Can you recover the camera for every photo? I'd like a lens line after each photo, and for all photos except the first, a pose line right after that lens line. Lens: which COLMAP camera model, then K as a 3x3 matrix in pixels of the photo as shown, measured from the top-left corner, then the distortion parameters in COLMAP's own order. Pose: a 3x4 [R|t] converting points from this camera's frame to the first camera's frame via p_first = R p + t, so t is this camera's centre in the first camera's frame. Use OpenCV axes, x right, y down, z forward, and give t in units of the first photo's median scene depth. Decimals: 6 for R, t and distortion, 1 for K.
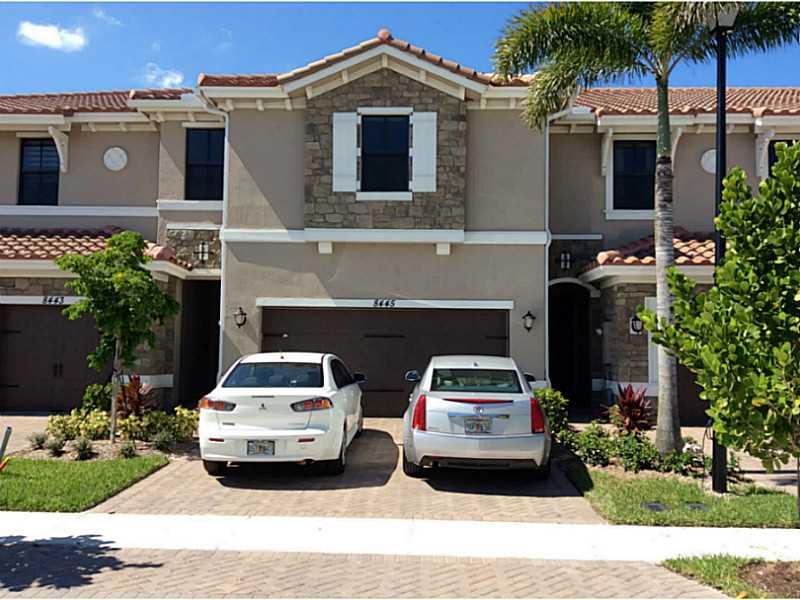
lens RADIAL K [[733.0, 0, 403.2], [0, 733.0, 303.5], [0, 0, 1]] dist [0.174937, -0.347729]
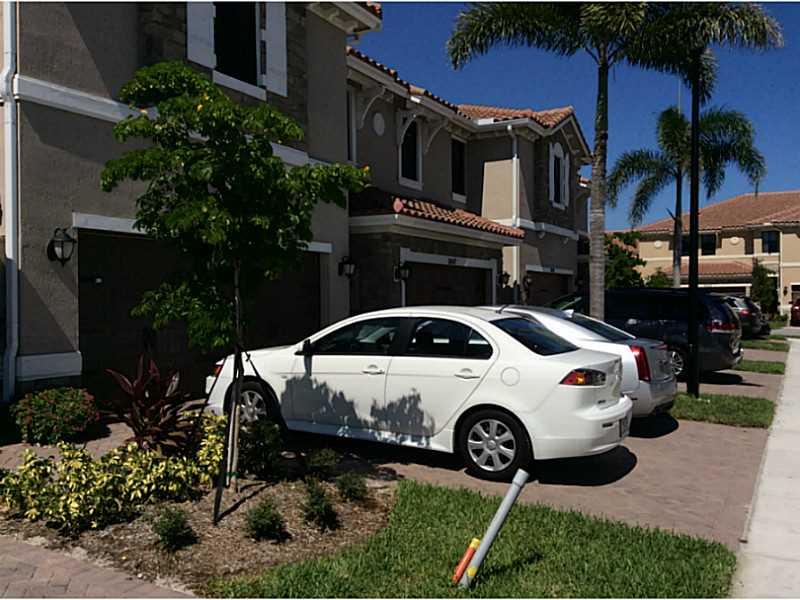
lens RADIAL K [[733.0, 0, 403.2], [0, 733.0, 303.5], [0, 0, 1]] dist [0.174937, -0.347729]
pose [[0.438675, -0.020328, 0.898416, -0.609528], [-0.046887, 0.997865, 0.045472, 0.024241], [-0.897422, -0.062071, 0.436786, 0.528936]]
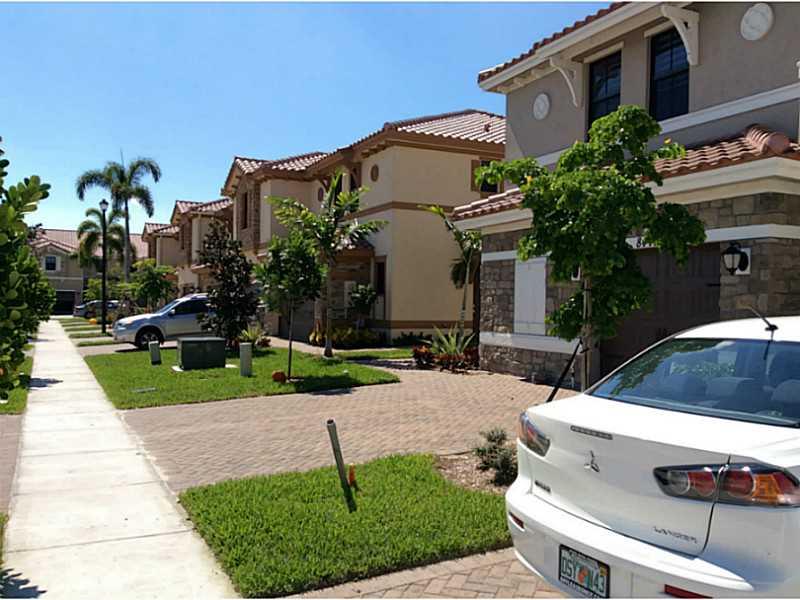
lens RADIAL K [[733.0, 0, 403.2], [0, 733.0, 303.5], [0, 0, 1]] dist [0.174937, -0.347729]
pose [[0.470975, -0.003472, -0.882140, 0.055517], [0.043699, 0.998856, 0.019399, 0.031133], [0.881063, -0.047685, 0.470588, 0.458101]]
